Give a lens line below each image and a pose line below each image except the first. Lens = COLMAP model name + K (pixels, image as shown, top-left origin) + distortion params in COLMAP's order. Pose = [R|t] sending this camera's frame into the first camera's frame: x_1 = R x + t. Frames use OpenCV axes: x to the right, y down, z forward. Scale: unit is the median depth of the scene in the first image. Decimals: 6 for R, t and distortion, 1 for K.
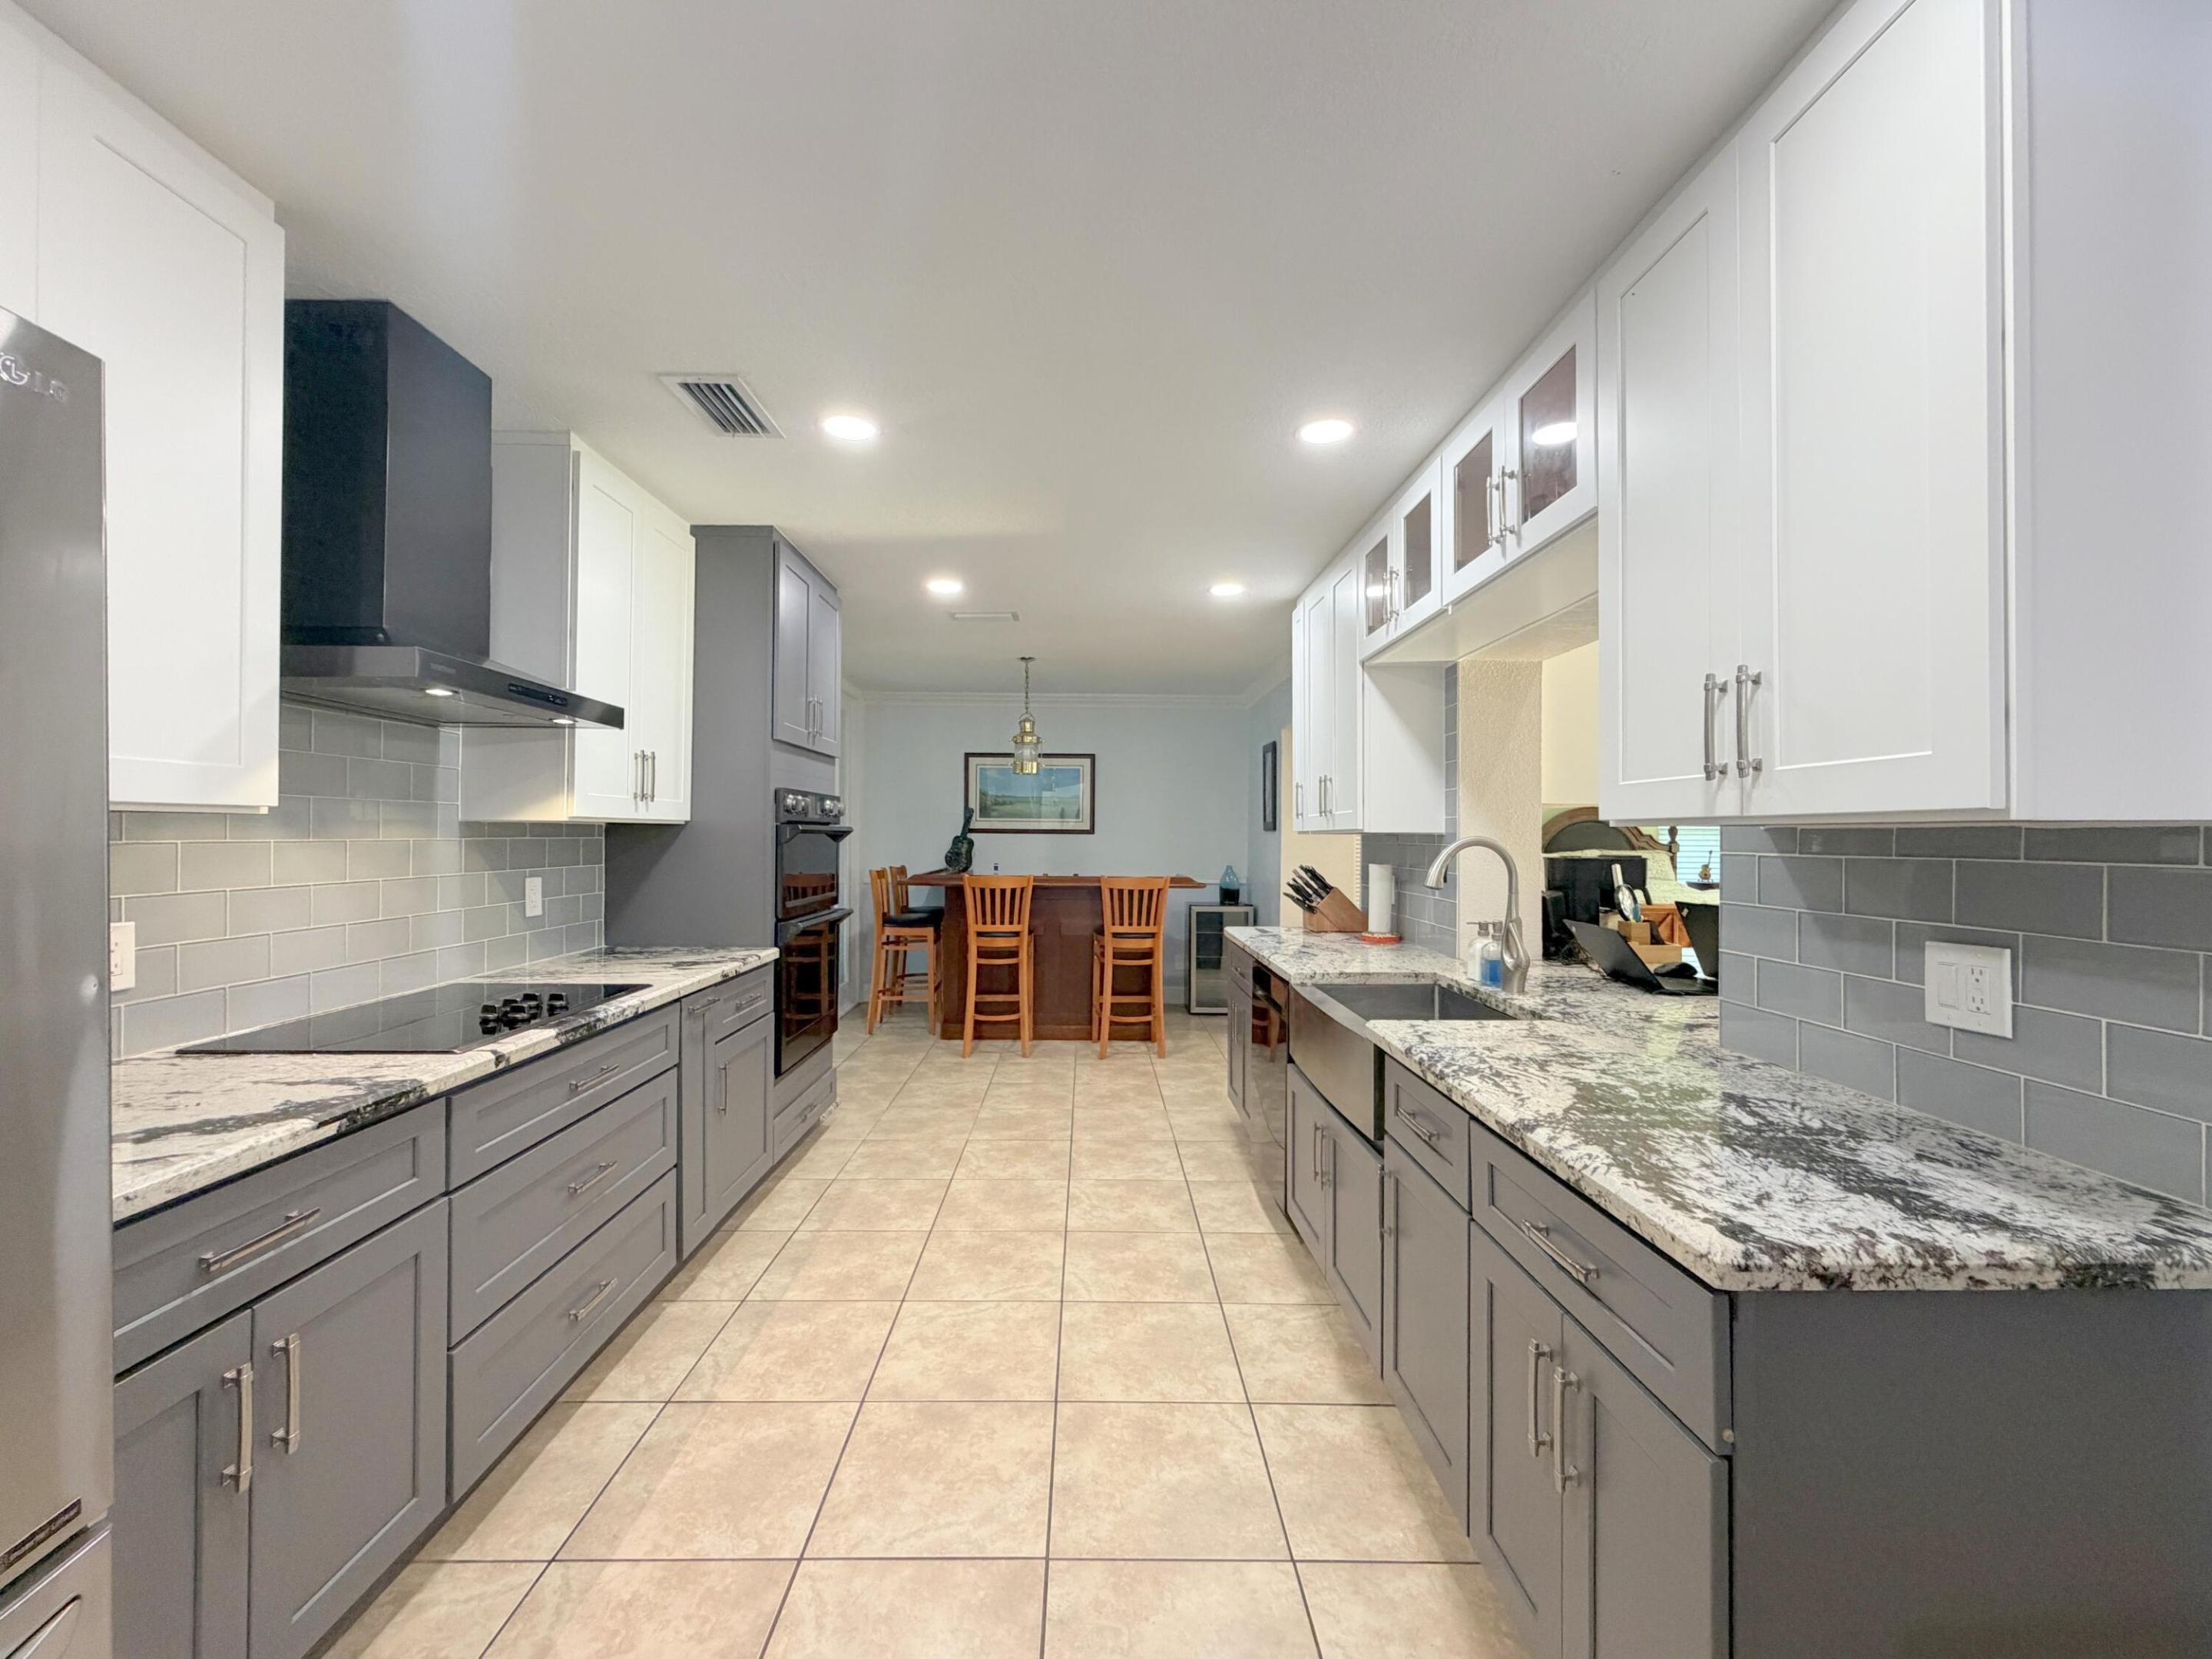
lens RADIAL K [[899.3, 0, 1102.1], [0, 899.3, 831.8], [0, 0, 1]] dist [-0.000661, -0.000095]
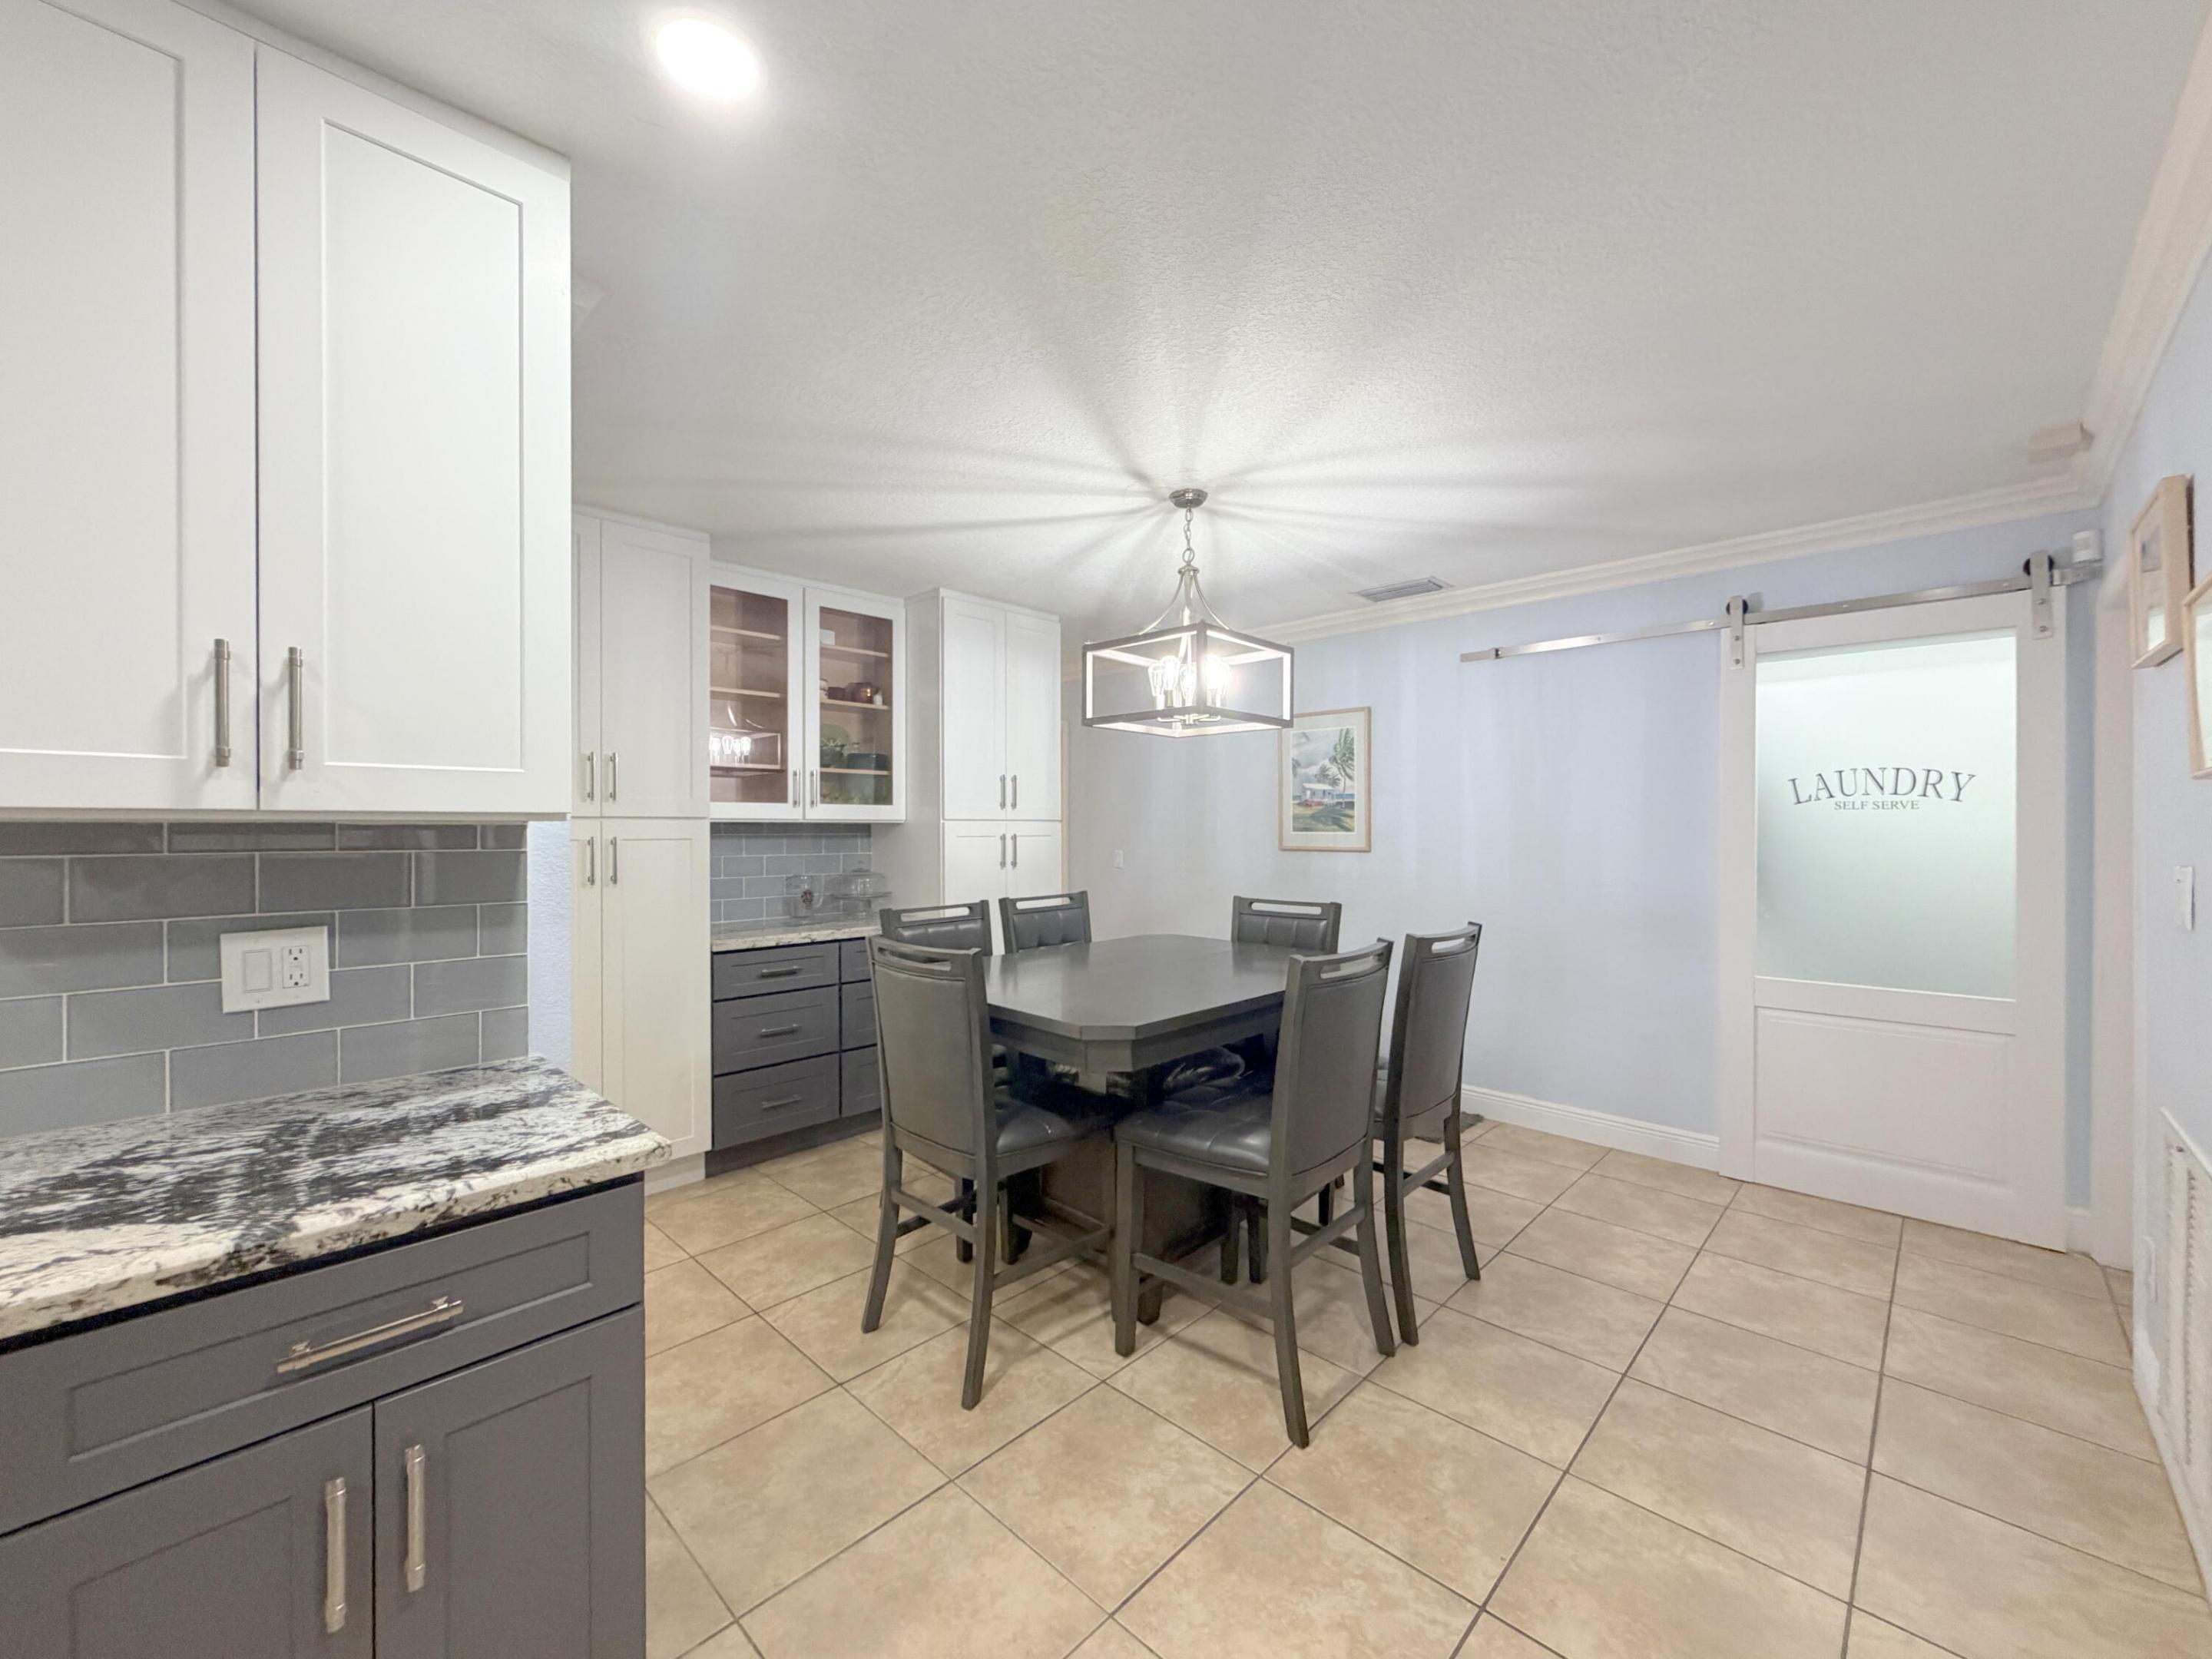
lens RADIAL K [[899.3, 0, 1093.1], [0, 899.3, 827.8], [0, 0, 1]] dist [-0.000661, -0.000095]
pose [[-0.712764, -0.006688, 0.701372, -0.565595], [-0.010057, 0.999949, -0.000685, -0.010248], [-0.701332, -0.007542, -0.712795, 1.157113]]
